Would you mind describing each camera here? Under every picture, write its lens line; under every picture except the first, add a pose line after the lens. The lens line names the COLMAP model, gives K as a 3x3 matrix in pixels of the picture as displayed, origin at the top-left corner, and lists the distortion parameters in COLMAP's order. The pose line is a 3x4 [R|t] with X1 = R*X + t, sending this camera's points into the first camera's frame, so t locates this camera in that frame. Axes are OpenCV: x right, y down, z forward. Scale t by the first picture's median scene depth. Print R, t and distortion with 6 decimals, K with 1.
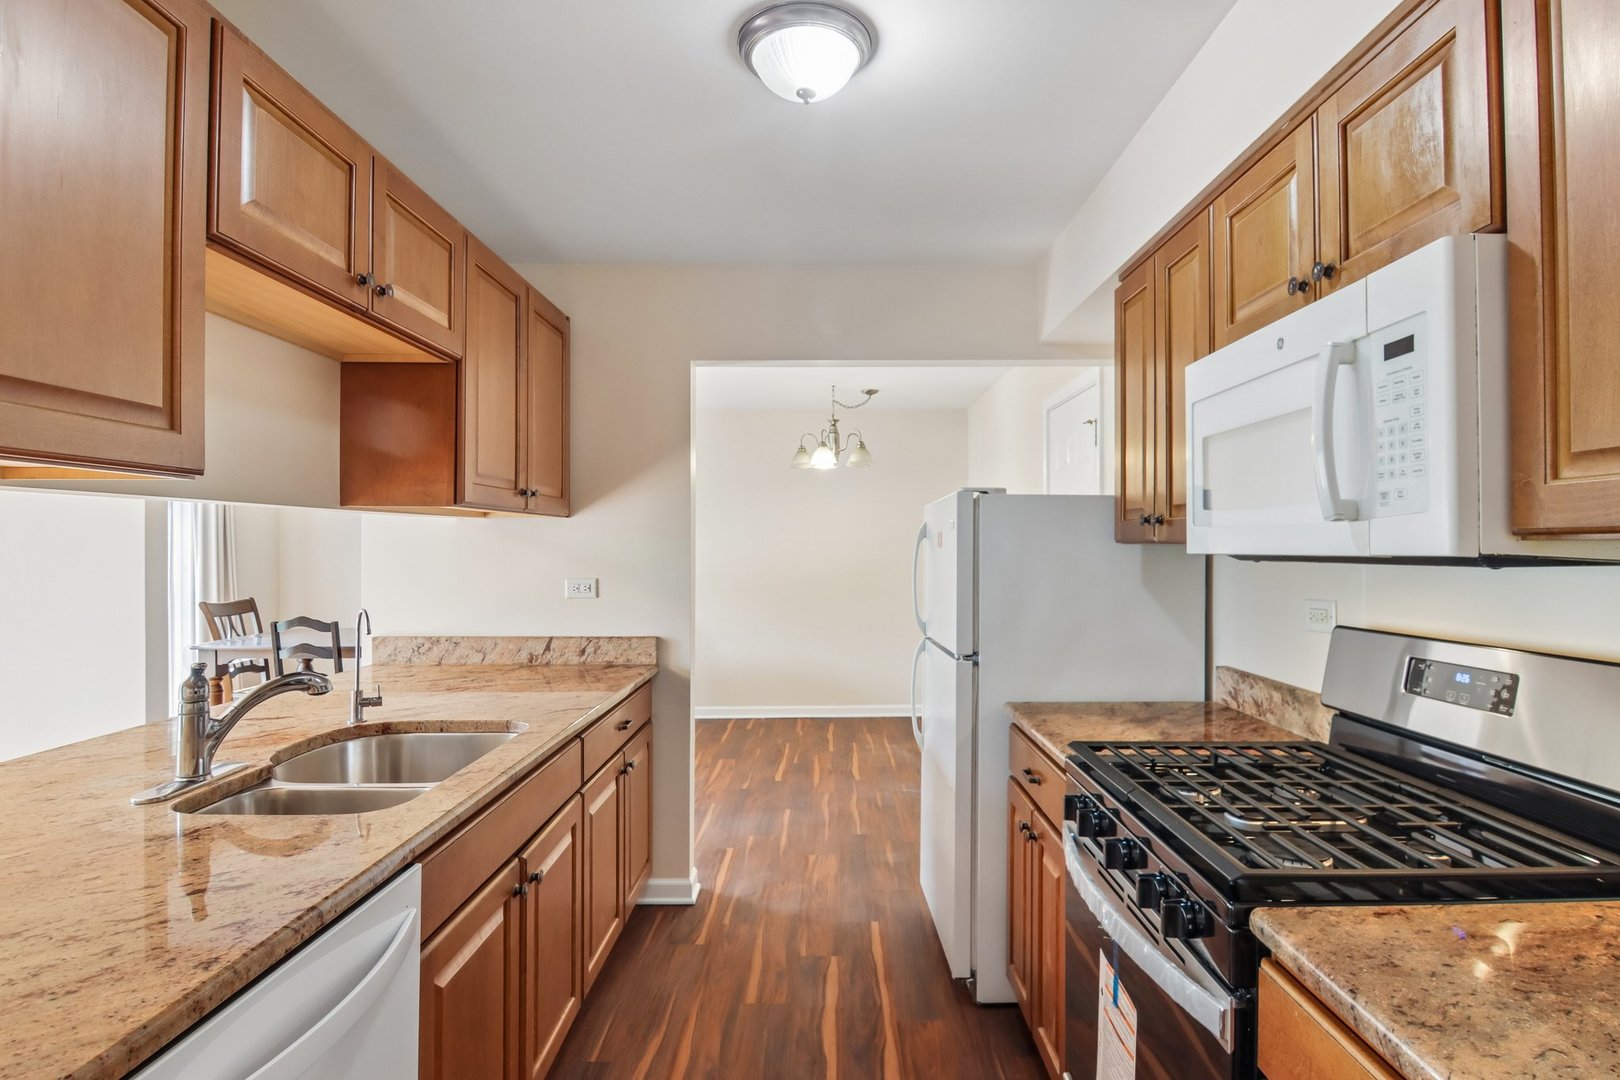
lens RADIAL K [[837.9, 0, 850.8], [0, 837.9, 539.3], [0, 0, 1]] dist [-0.004576, -0.009657]
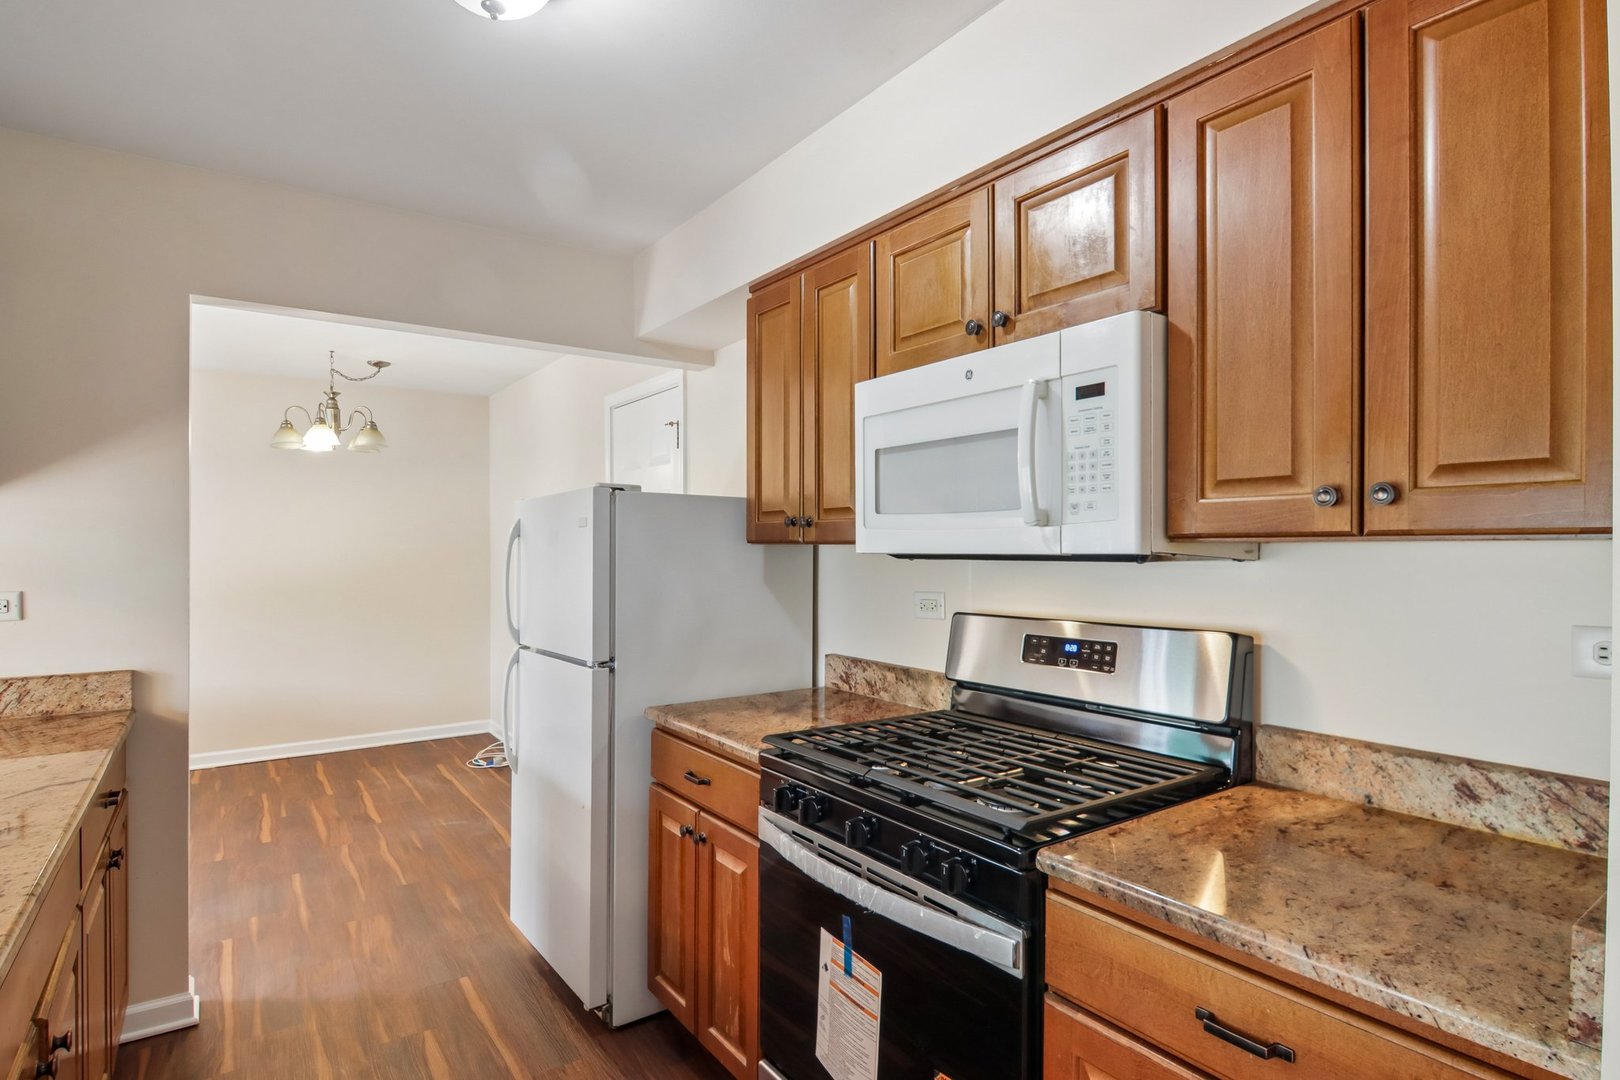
lens RADIAL K [[837.9, 0, 837.0], [0, 837.9, 546.4], [0, 0, 1]] dist [-0.004576, -0.009657]
pose [[0.812905, 0.003006, 0.582388, -0.217642], [-0.007339, 0.999960, 0.005082, 0.002552], [-0.582349, -0.008406, 0.812895, 0.098087]]
